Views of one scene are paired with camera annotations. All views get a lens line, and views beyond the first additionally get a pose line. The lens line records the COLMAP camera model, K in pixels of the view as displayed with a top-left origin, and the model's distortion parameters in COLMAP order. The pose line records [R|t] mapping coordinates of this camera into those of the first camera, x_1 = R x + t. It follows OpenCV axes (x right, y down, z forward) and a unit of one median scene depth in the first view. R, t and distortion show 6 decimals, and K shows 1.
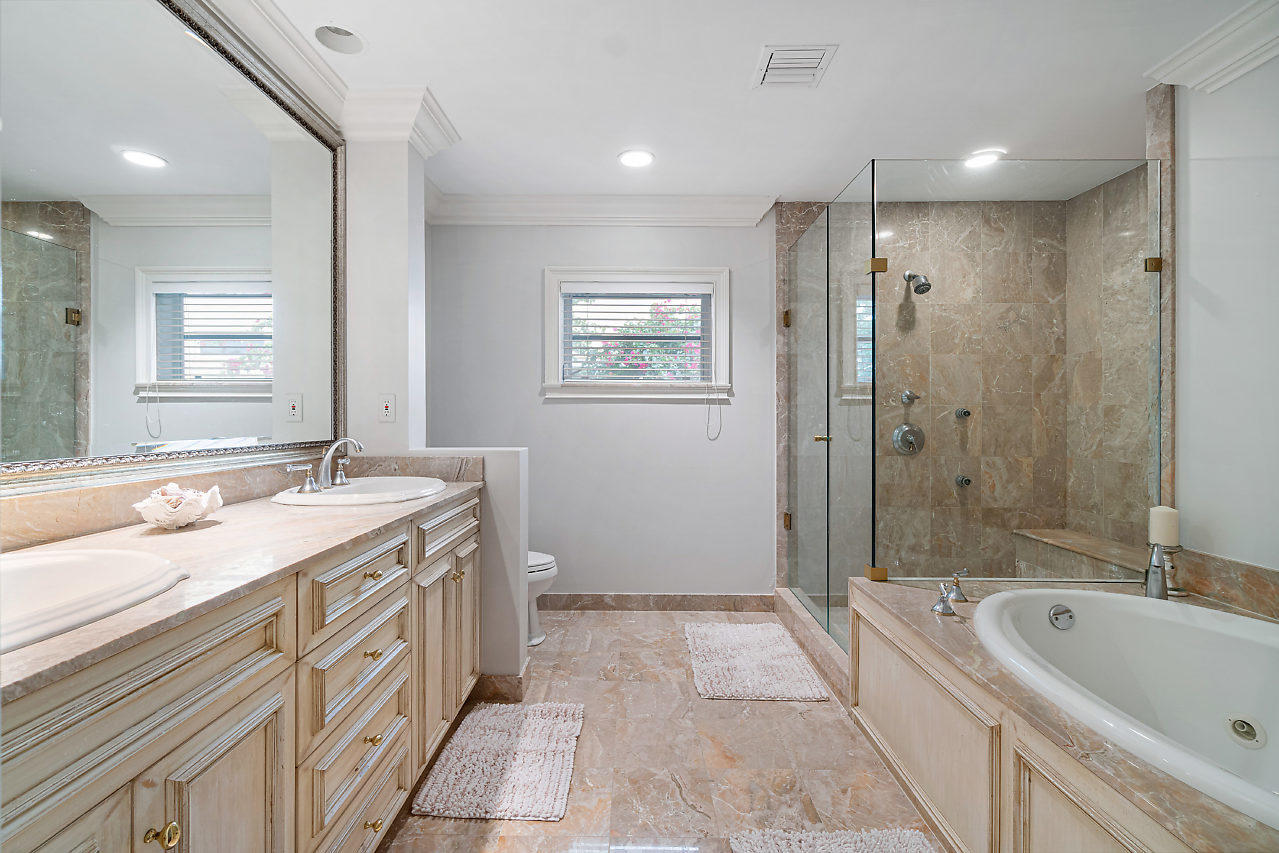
lens RADIAL K [[564.0, 0, 588.8], [0, 564.0, 414.0], [0, 0, 1]] dist [-0.004603, 0.001688]
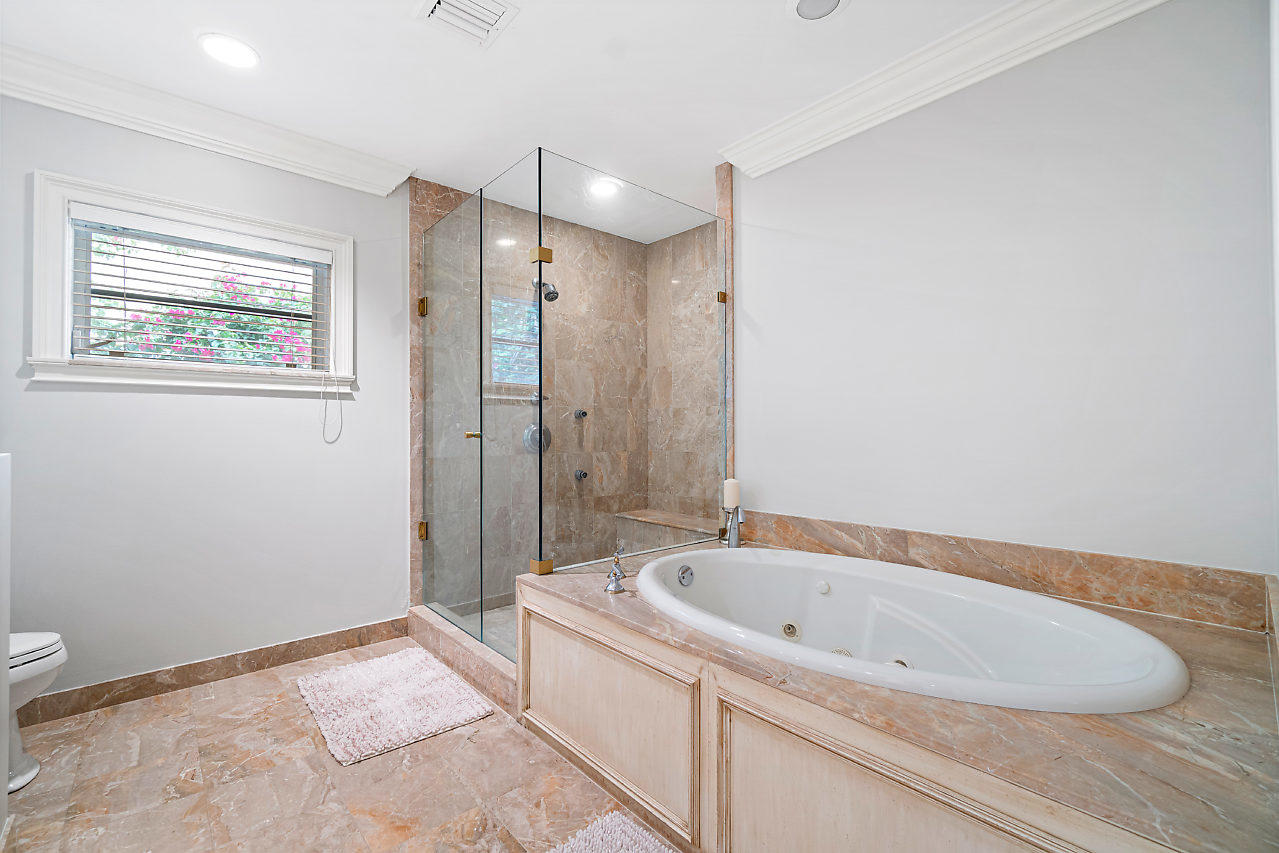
lens RADIAL K [[564.0, 0, 612.2], [0, 564.0, 429.4], [0, 0, 1]] dist [-0.004603, 0.001688]
pose [[0.717335, 0.008134, 0.696681, -0.069975], [-0.002930, 0.999958, -0.008658, 0.040052], [-0.696723, 0.004169, 0.717329, 0.162182]]
